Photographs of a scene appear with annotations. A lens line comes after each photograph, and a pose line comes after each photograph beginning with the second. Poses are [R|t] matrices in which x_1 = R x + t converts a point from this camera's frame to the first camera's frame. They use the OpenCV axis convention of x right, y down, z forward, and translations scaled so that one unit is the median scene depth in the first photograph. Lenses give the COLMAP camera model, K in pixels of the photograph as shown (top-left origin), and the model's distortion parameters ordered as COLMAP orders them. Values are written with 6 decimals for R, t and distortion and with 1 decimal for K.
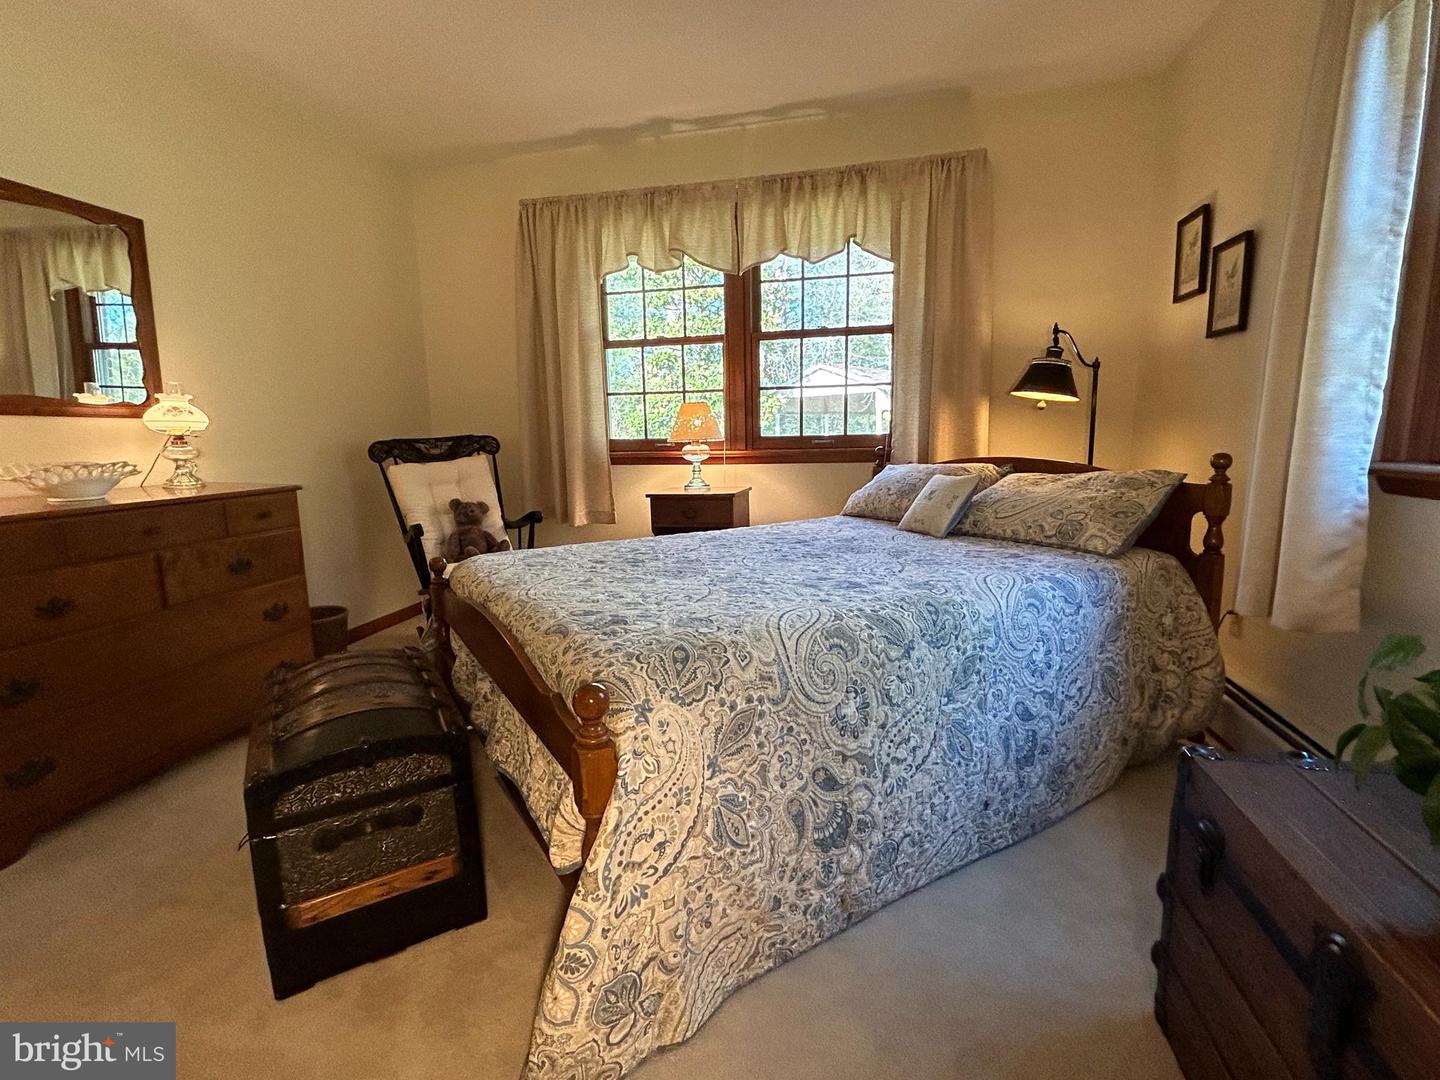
lens RADIAL K [[679.3, 0, 720.0], [0, 679.3, 540.0], [0, 0, 1]] dist [0.000128, 0.000942]
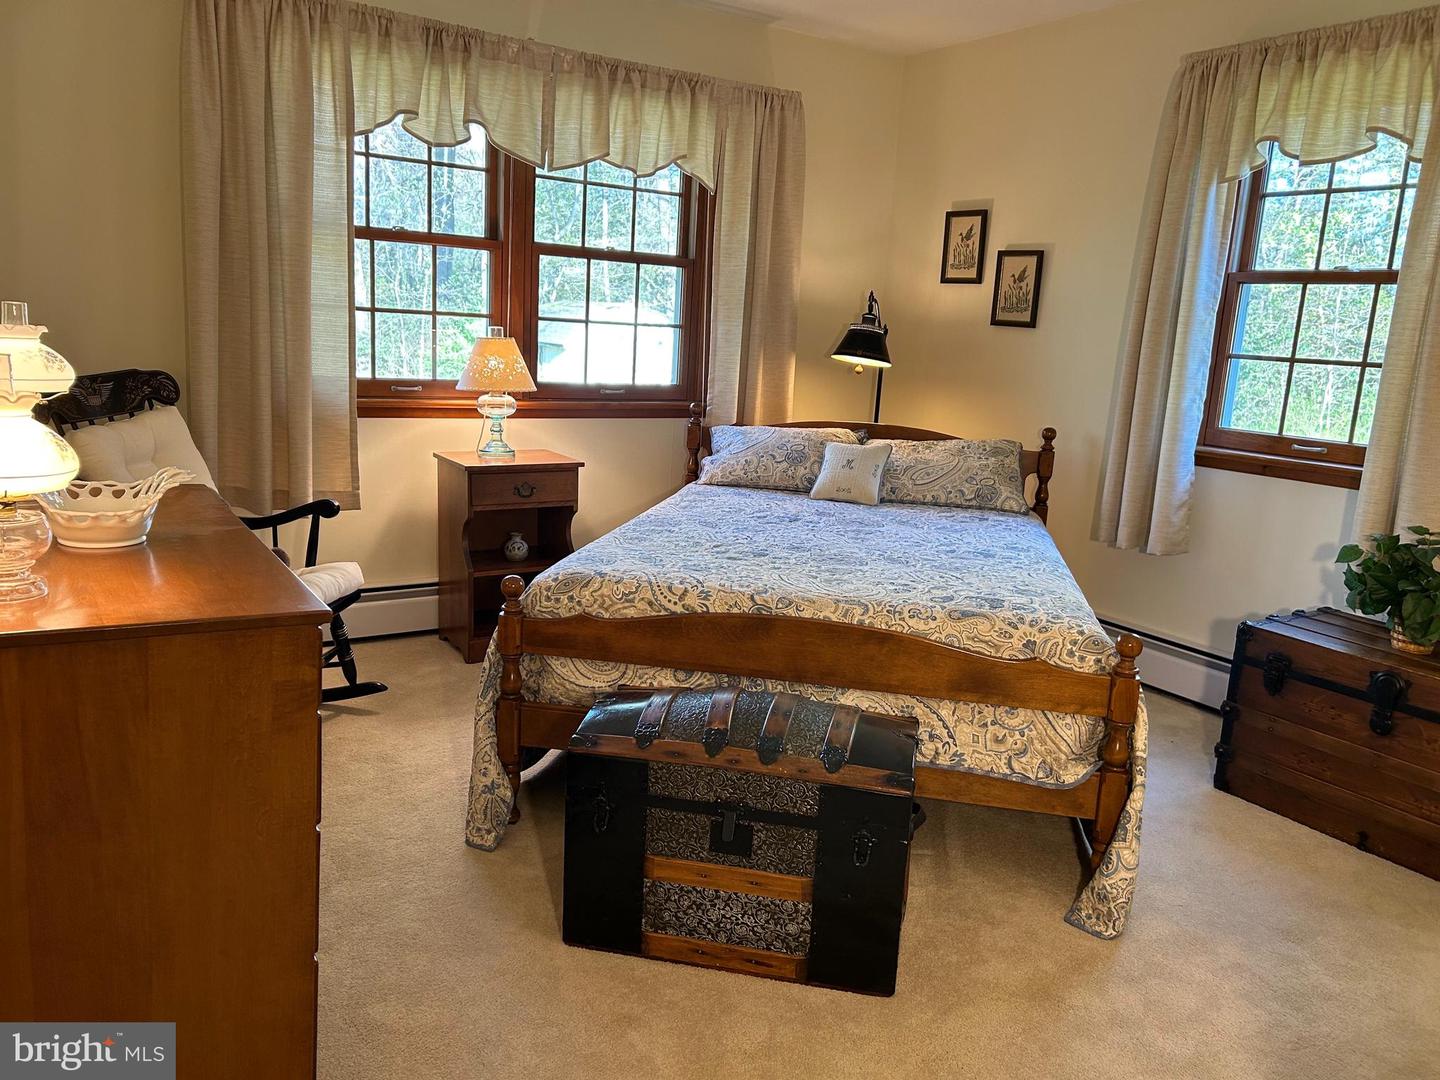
lens RADIAL K [[1093.5, 0, 718.1], [0, 1093.5, 543.1], [0, 0, 1]] dist [0.063897, -0.070266]
pose [[0.679279, -0.088268, 0.728553, -0.922697], [0.047369, 0.995944, 0.076499, -0.074251], [-0.732350, -0.017453, 0.680704, 0.019222]]
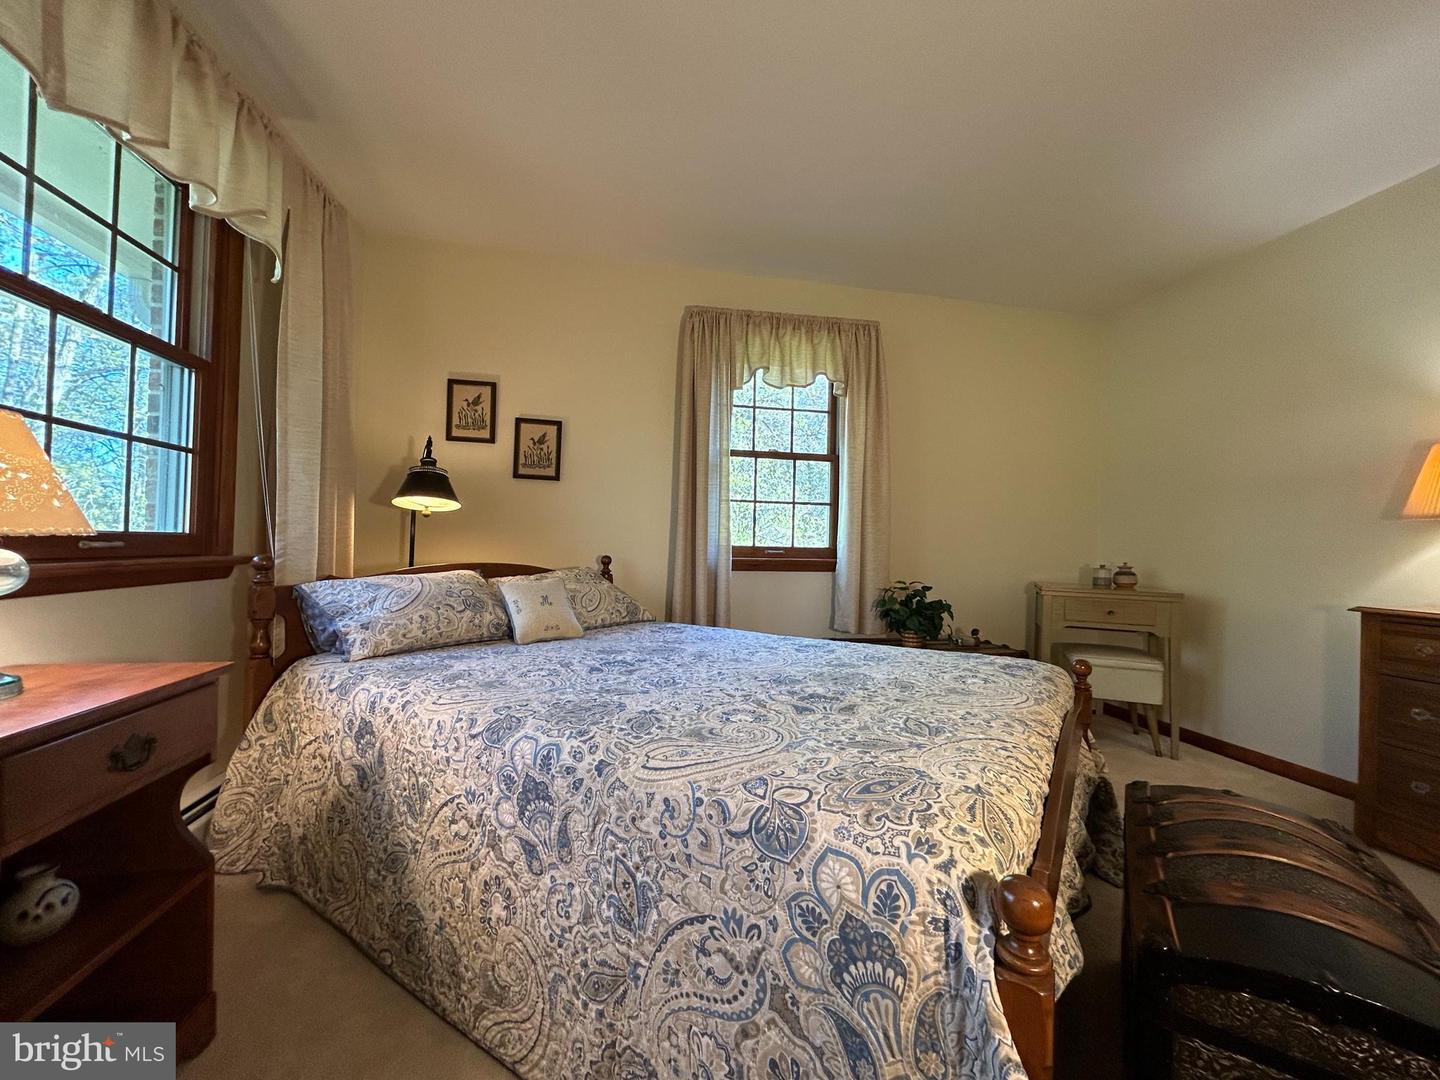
lens RADIAL K [[583.0, 0, 722.0], [0, 583.0, 544.1], [0, 0, 1]] dist [-0.001705, -0.000503]
pose [[-0.440786, 0.021365, 0.897358, -0.499137], [0.132763, 0.990273, 0.041637, -0.132484], [-0.887740, 0.137489, -0.439335, 1.013213]]
